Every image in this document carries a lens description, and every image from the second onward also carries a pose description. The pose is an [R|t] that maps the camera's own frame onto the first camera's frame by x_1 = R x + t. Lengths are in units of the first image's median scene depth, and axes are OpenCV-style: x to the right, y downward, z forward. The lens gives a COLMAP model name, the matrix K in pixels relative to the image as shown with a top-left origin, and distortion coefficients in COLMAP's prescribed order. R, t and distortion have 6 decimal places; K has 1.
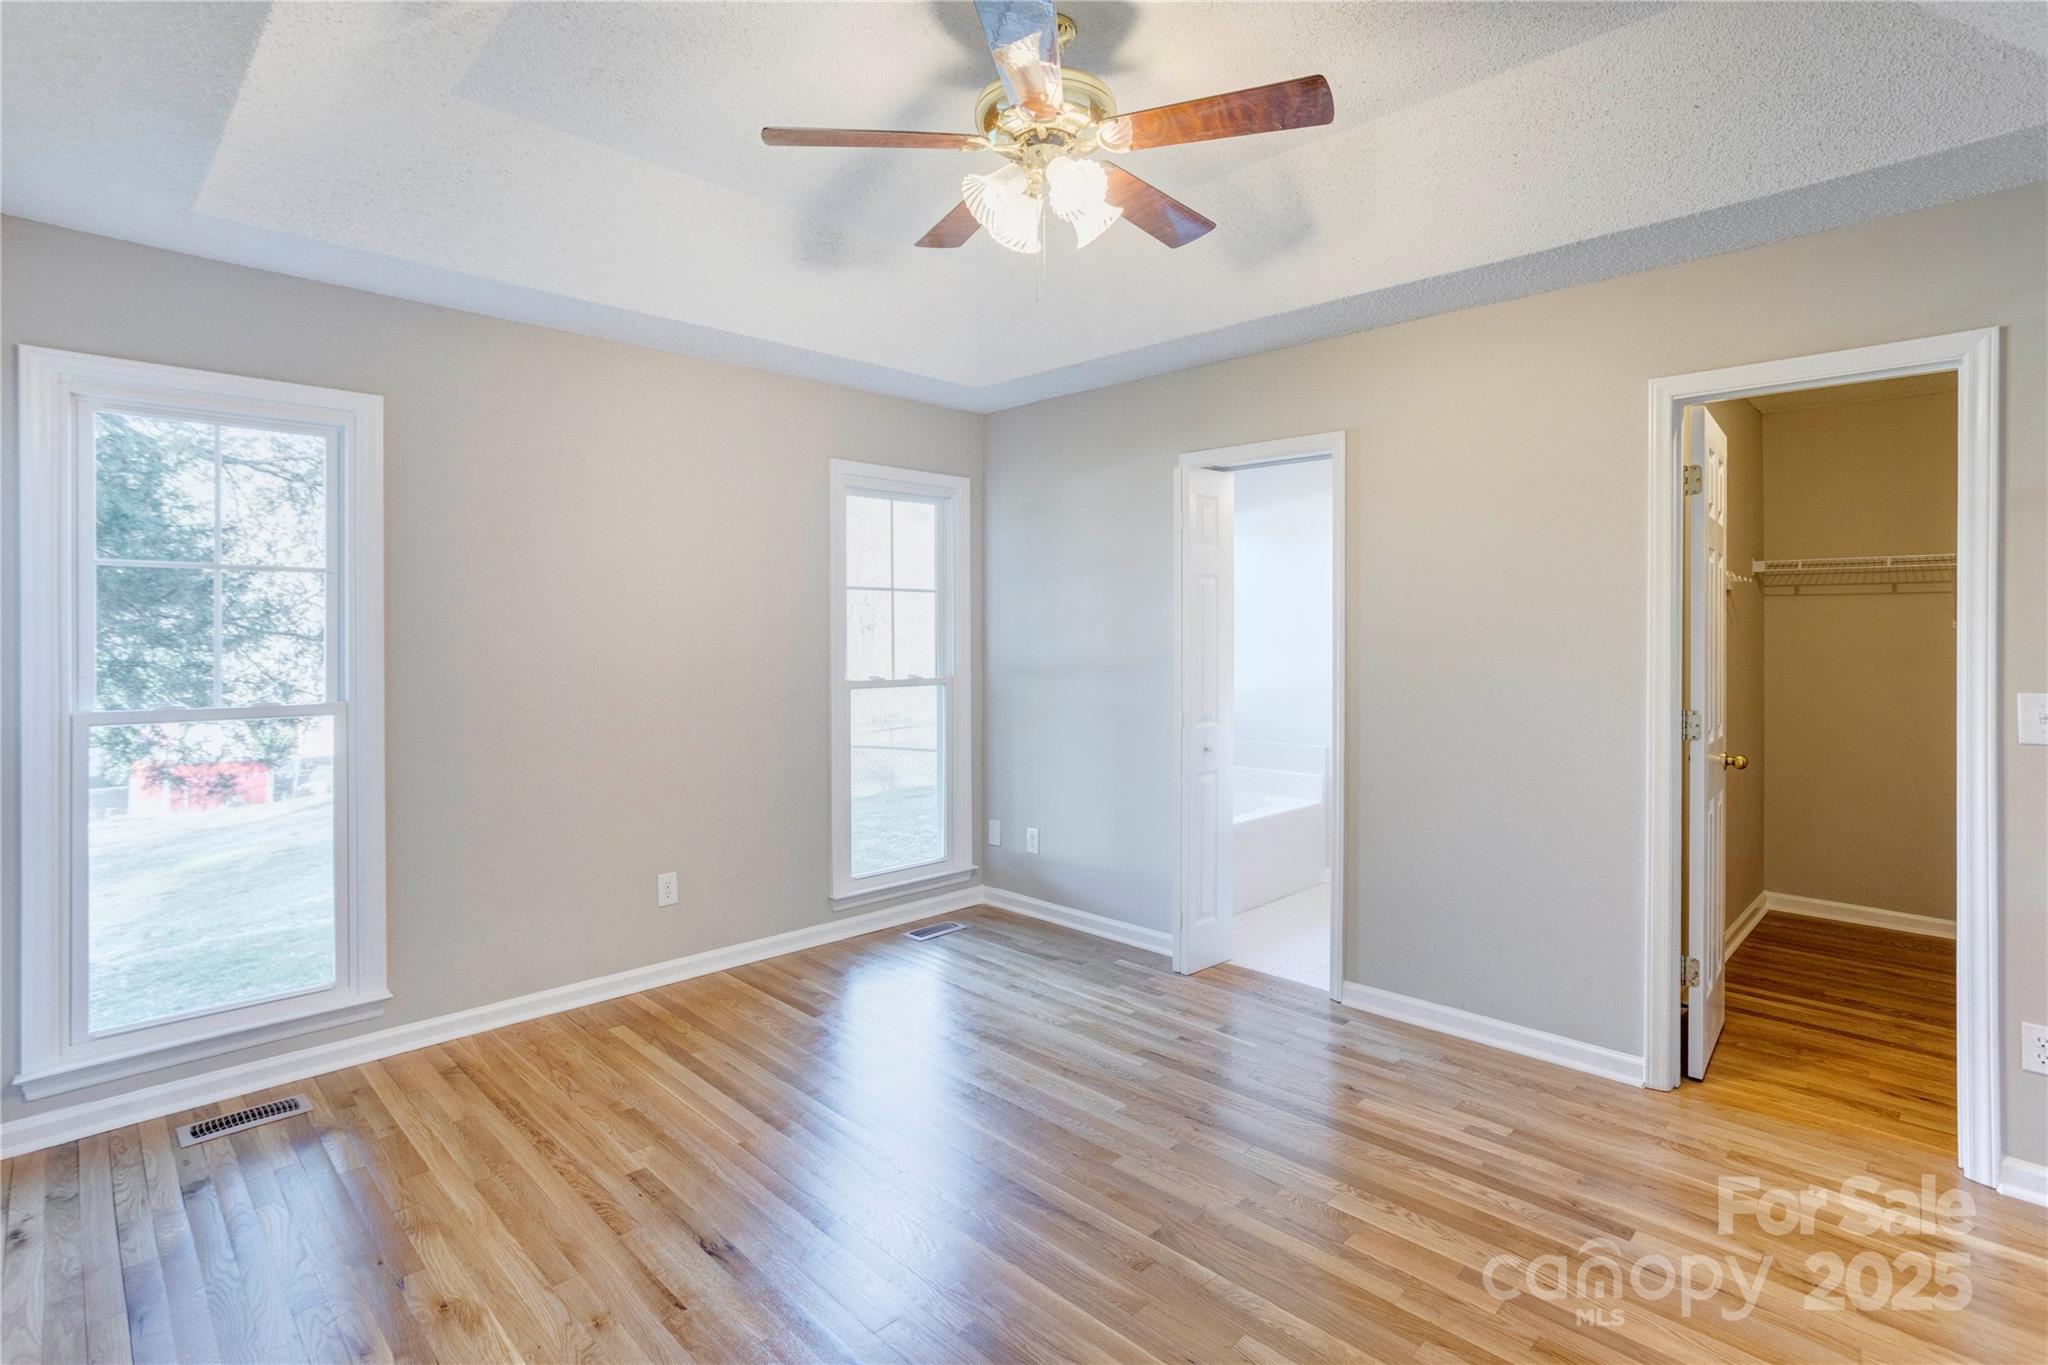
lens RADIAL K [[990.7, 0, 1000.4], [0, 990.7, 606.2], [0, 0, 1]] dist [-0.010950, 0.000508]
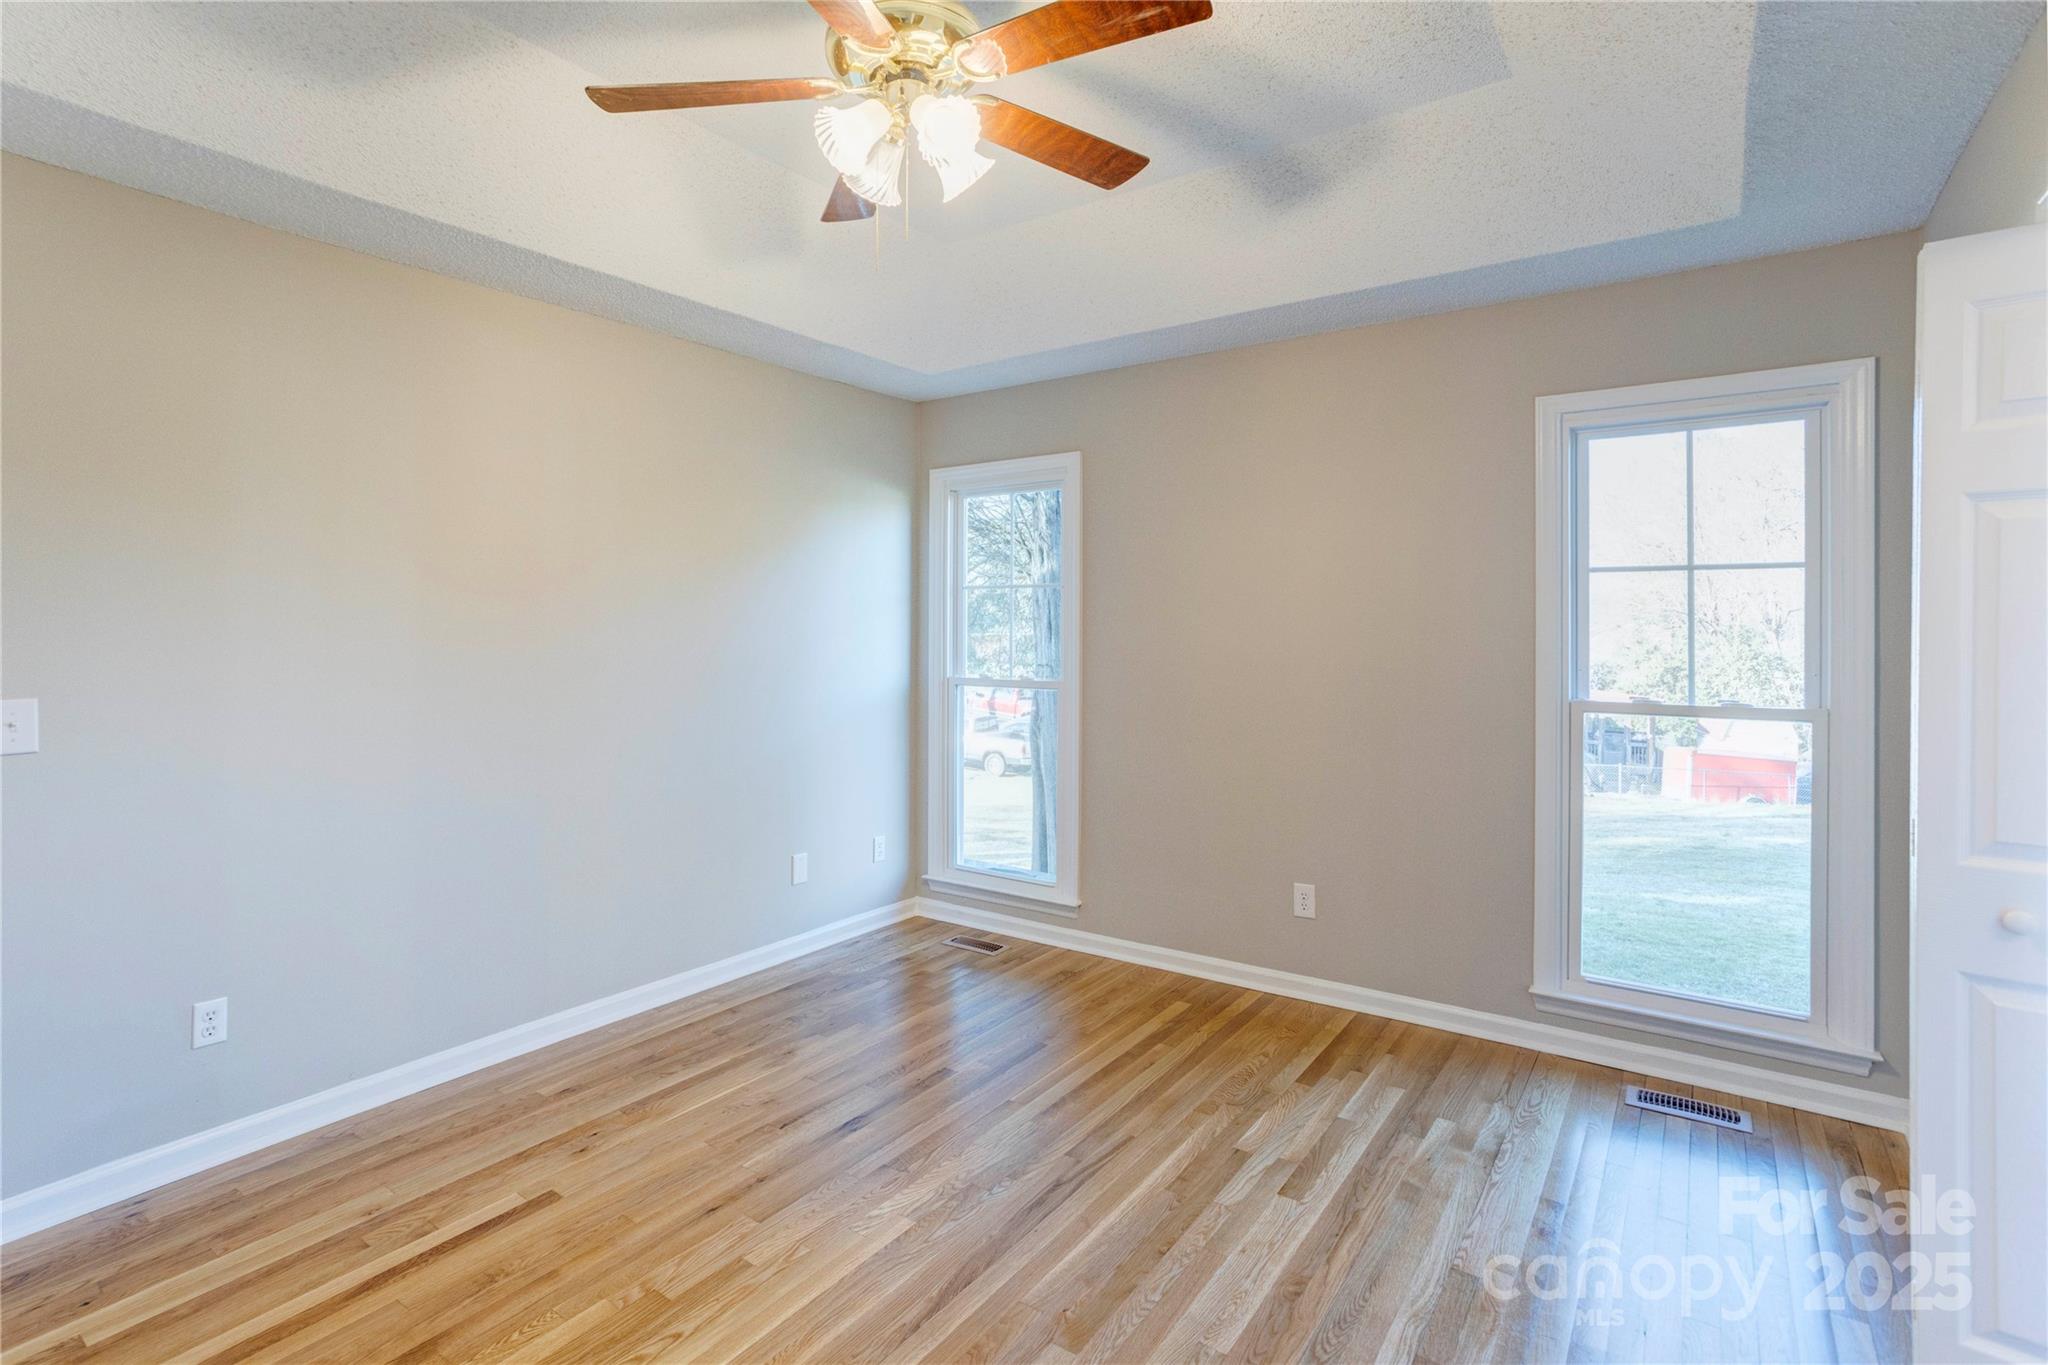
lens RADIAL K [[990.7, 0, 1000.4], [0, 990.7, 606.2], [0, 0, 1]] dist [-0.010950, 0.000508]
pose [[0.186592, -0.021187, -0.982209, 0.561374], [0.020191, 0.999639, -0.017727, 0.014168], [0.982230, -0.016524, 0.186952, 0.549941]]
